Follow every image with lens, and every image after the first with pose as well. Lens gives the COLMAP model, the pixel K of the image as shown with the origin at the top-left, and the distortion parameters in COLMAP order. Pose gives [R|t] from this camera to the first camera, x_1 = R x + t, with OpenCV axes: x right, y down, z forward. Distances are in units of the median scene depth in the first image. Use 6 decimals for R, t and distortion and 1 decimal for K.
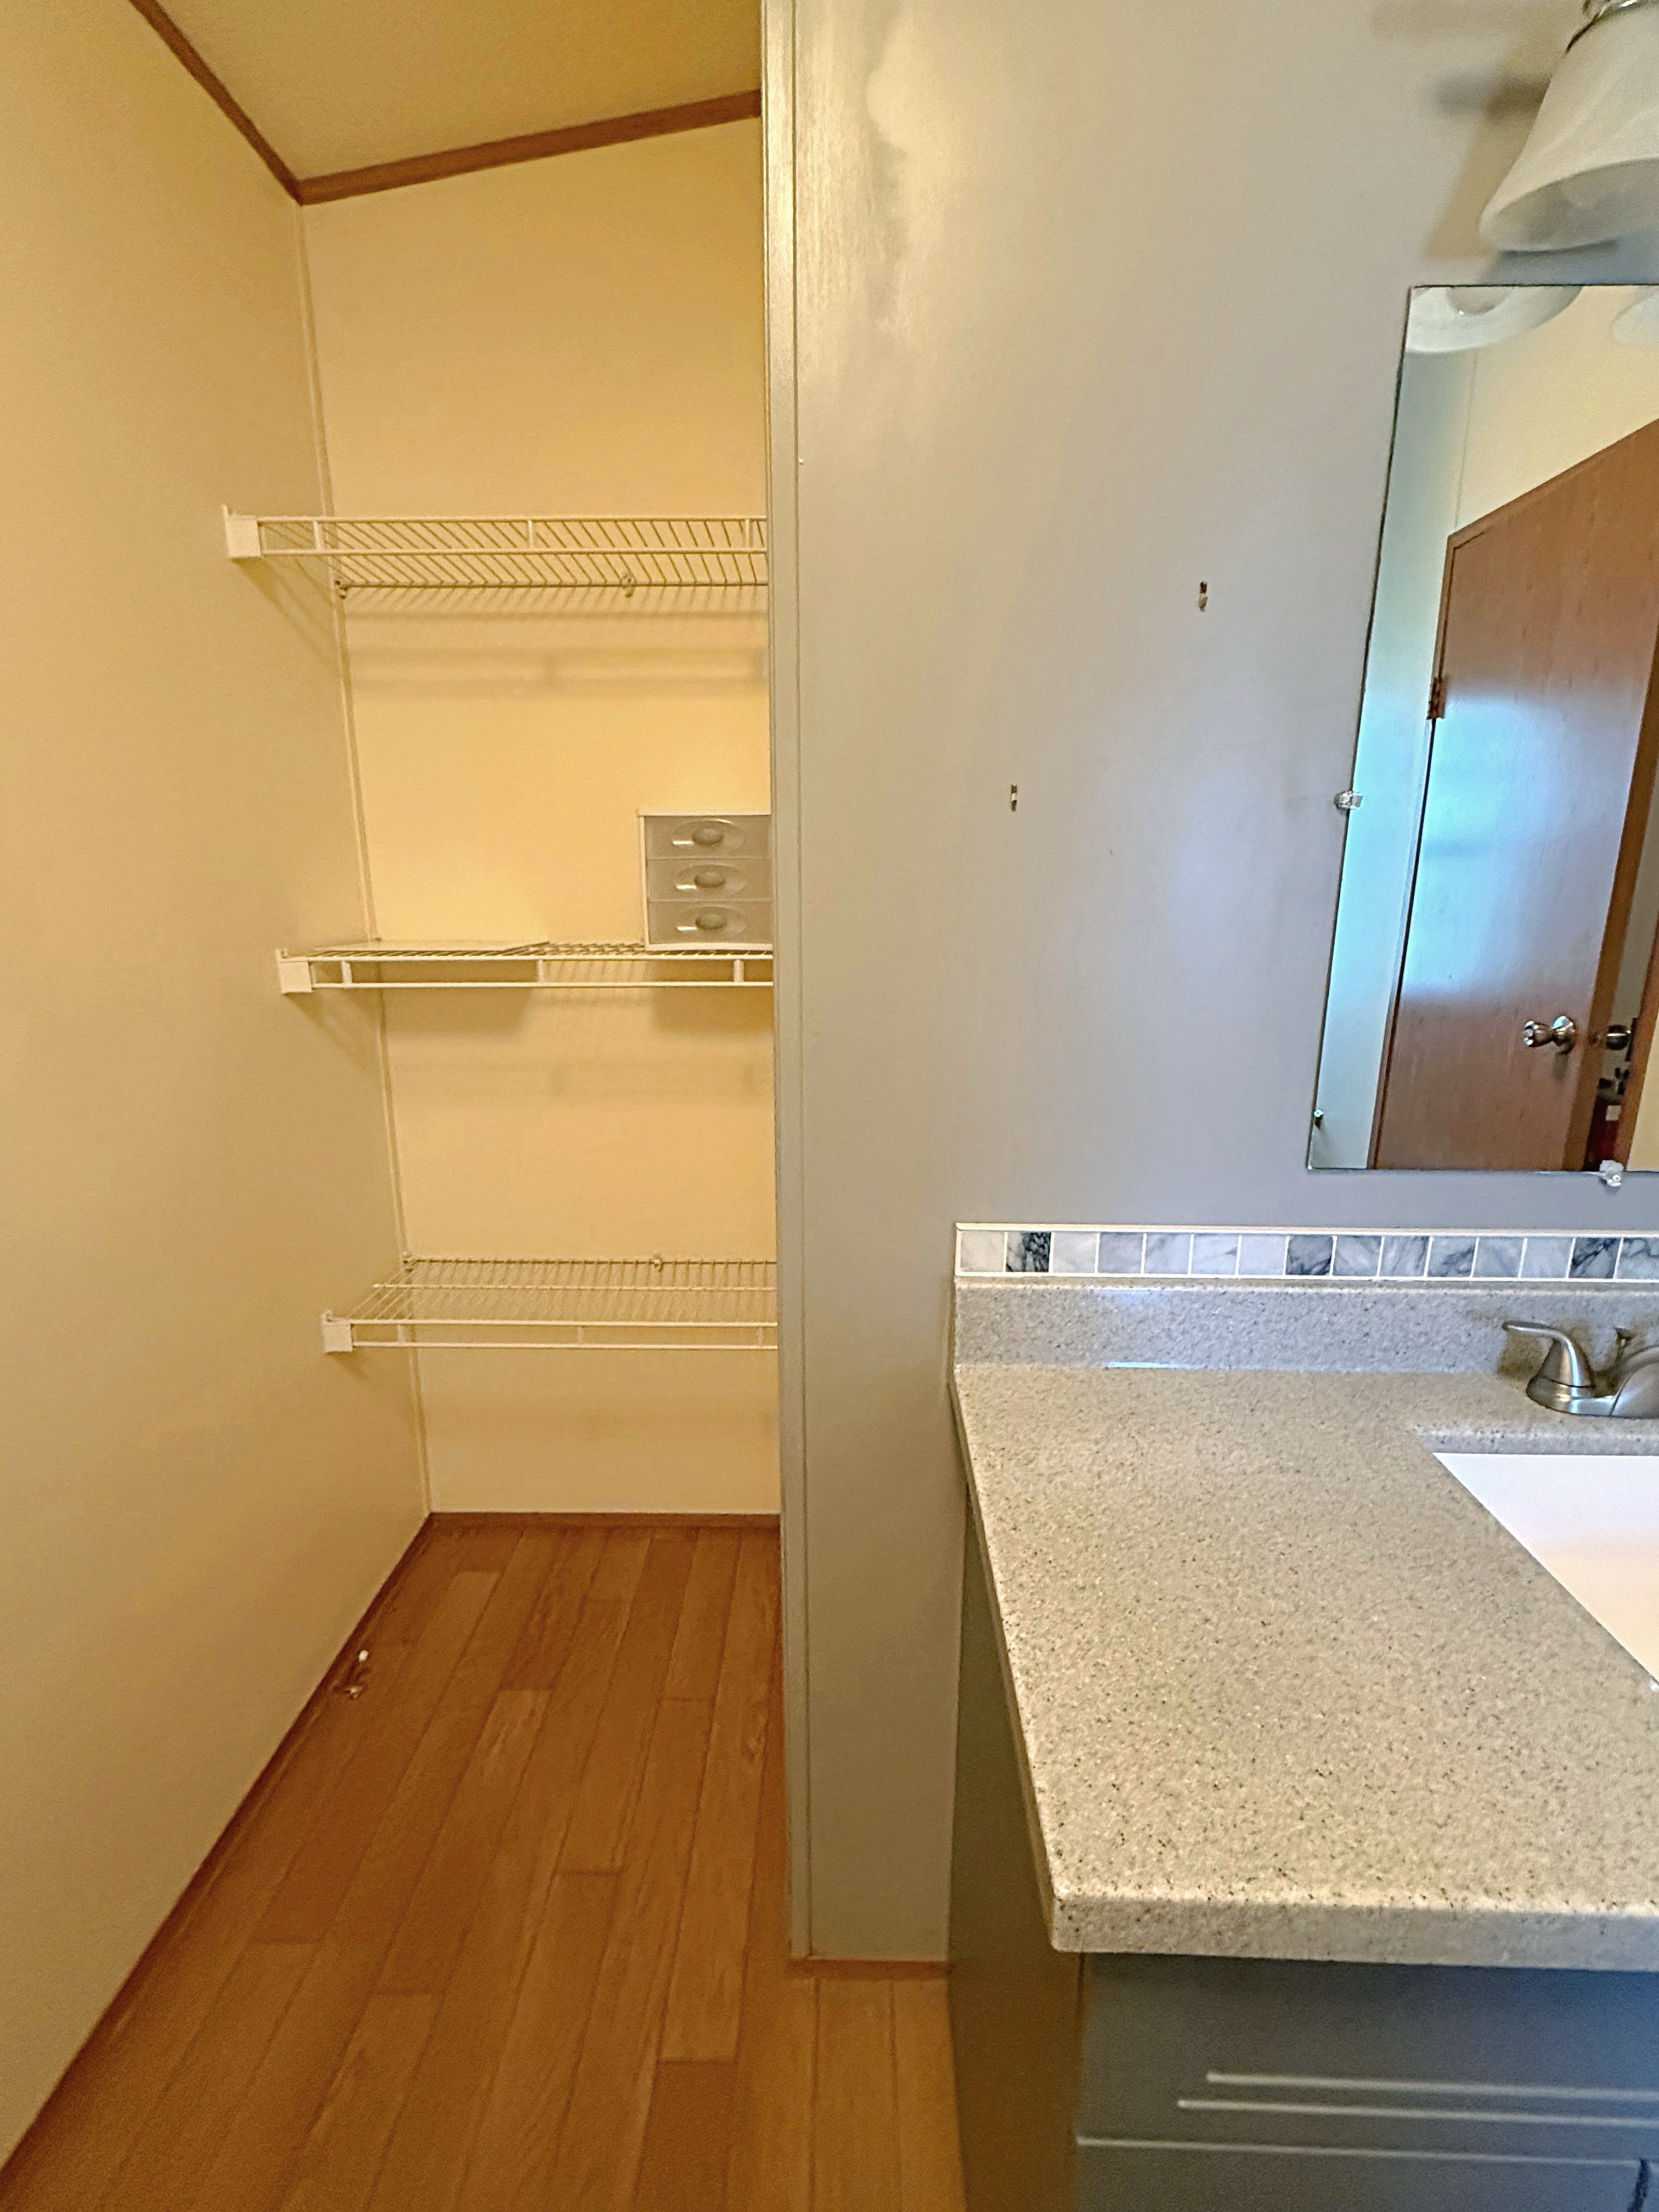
lens RADIAL K [[920.5, 0, 840.0], [0, 920.5, 1099.6], [0, 0, 1]] dist [0.000957, -0.000305]
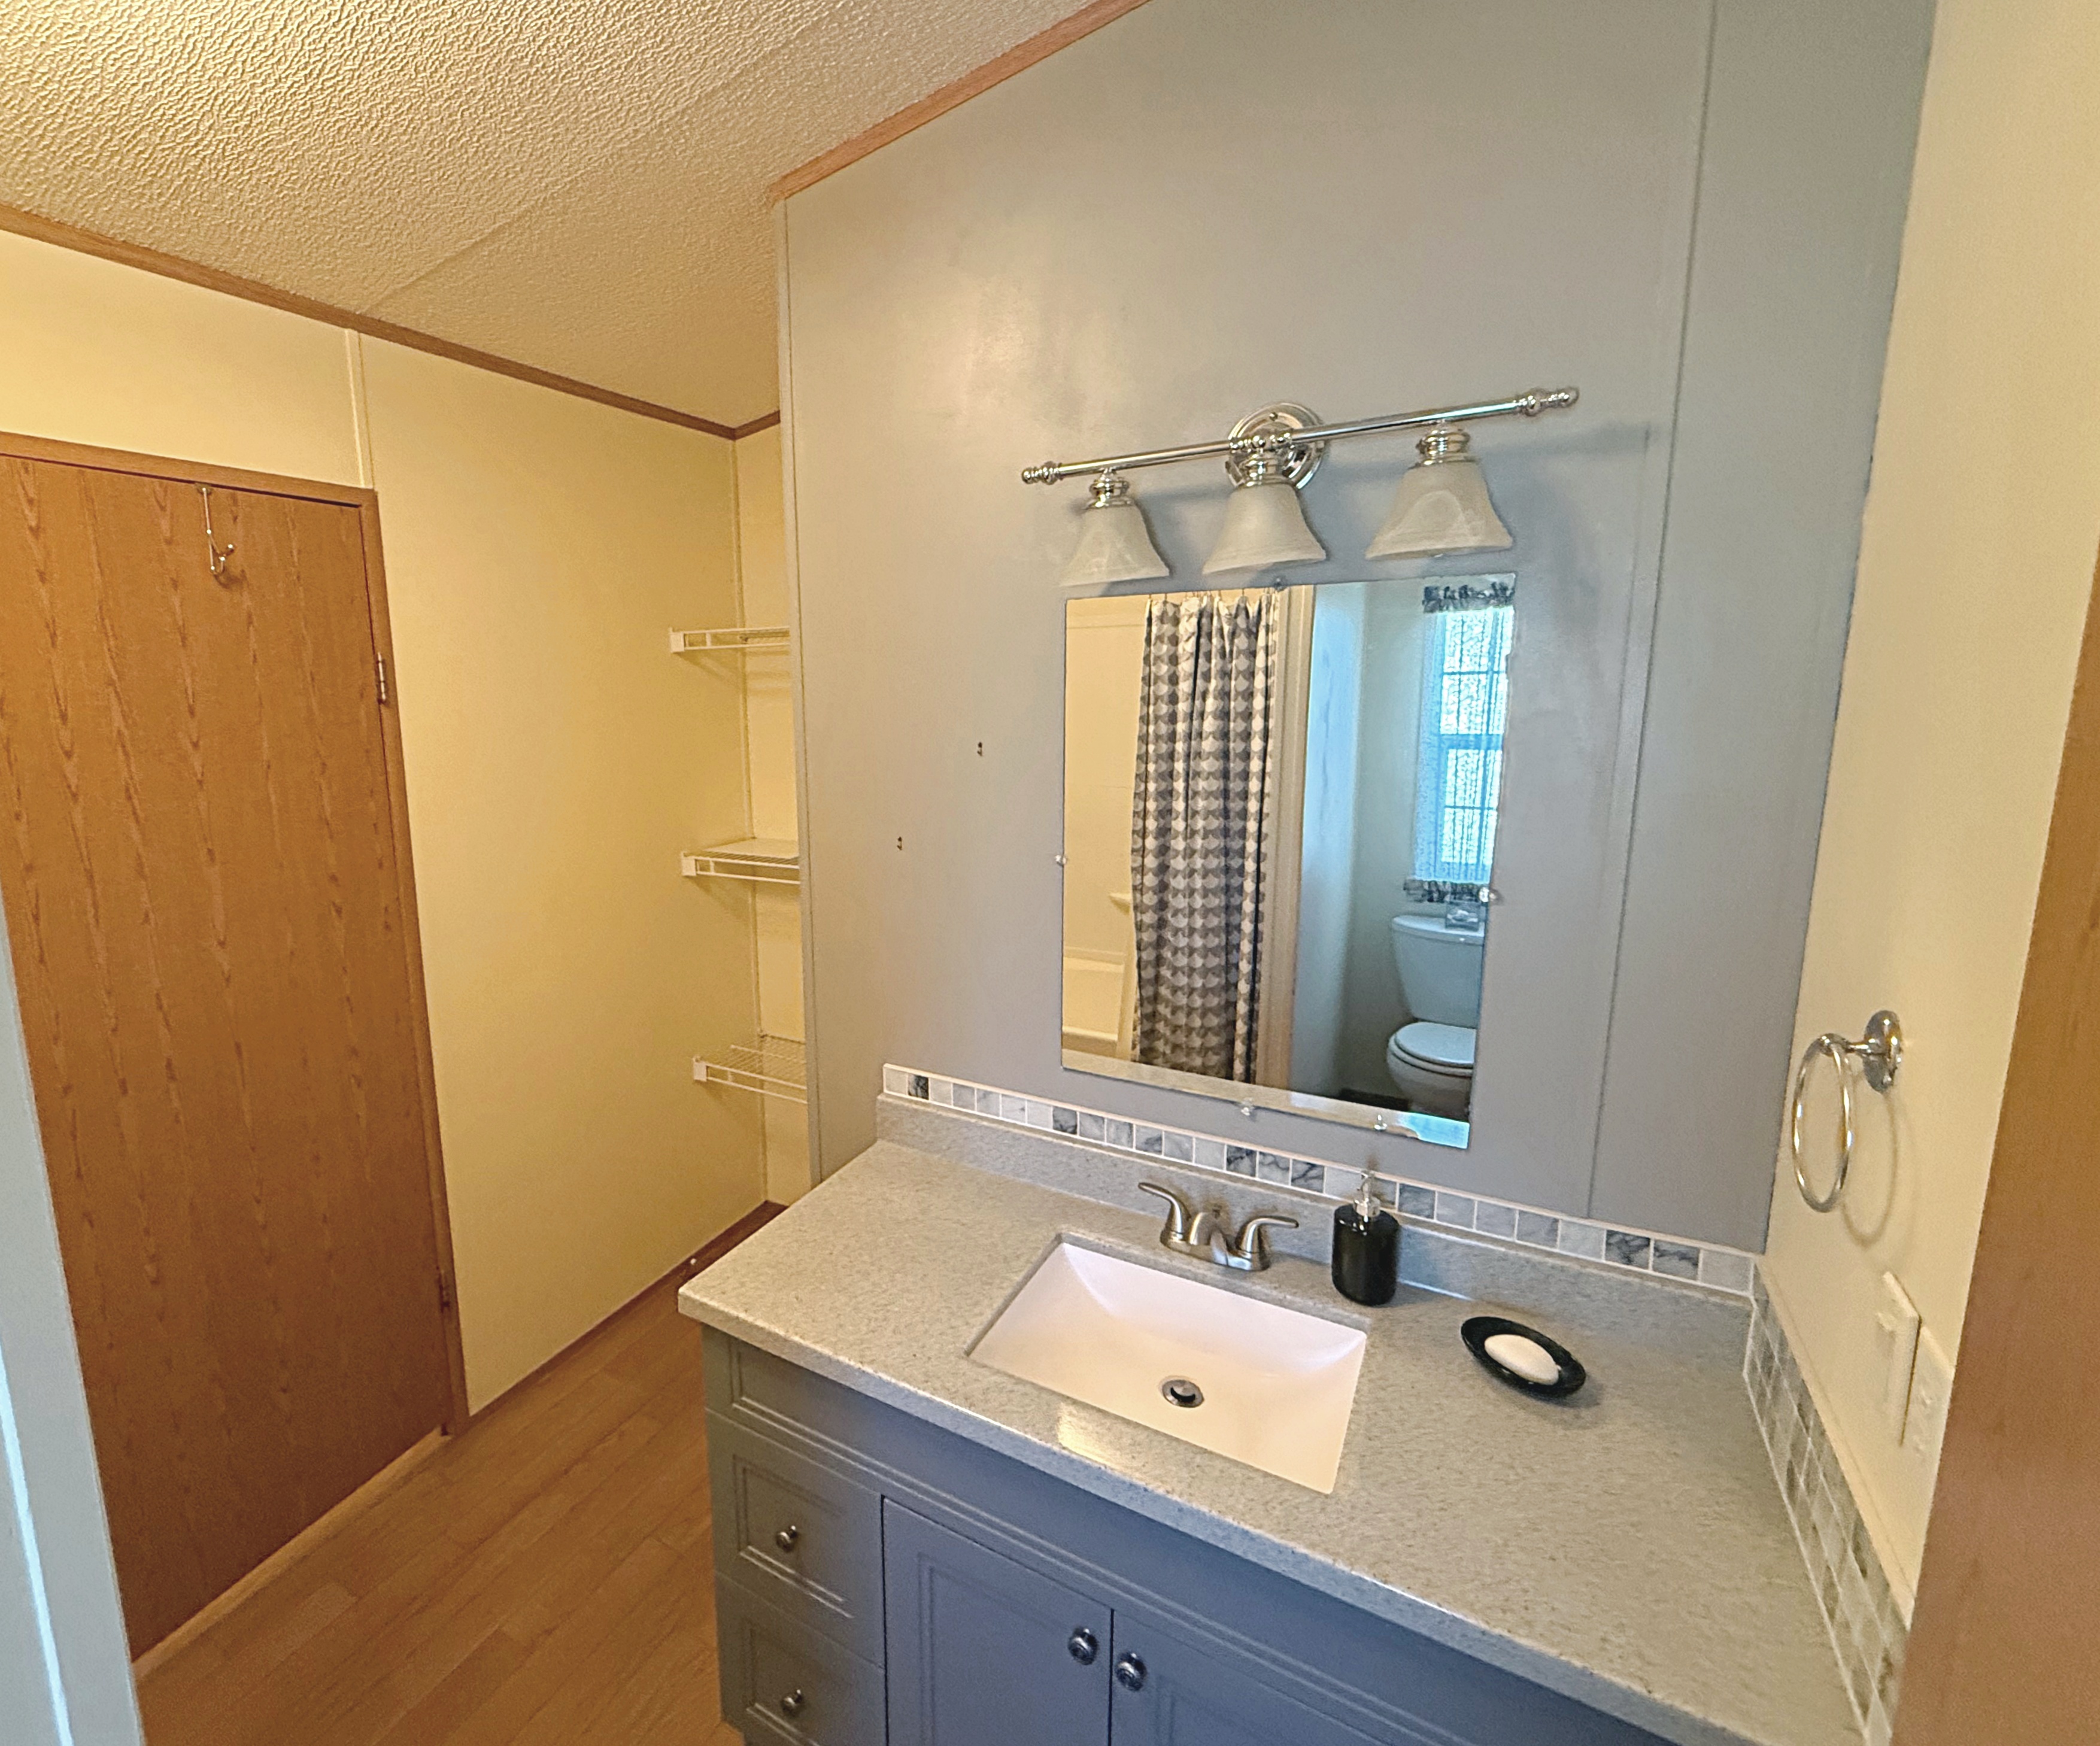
lens RADIAL K [[1094.7, 0, 1058.7], [0, 1094.7, 878.7], [0, 0, 1]] dist [0.004017, 0.002904]
pose [[0.886363, 0.099608, -0.452149, 1.336279], [-0.104328, 0.994436, 0.014556, -0.287240], [0.451083, 0.034269, 0.891824, -0.763569]]
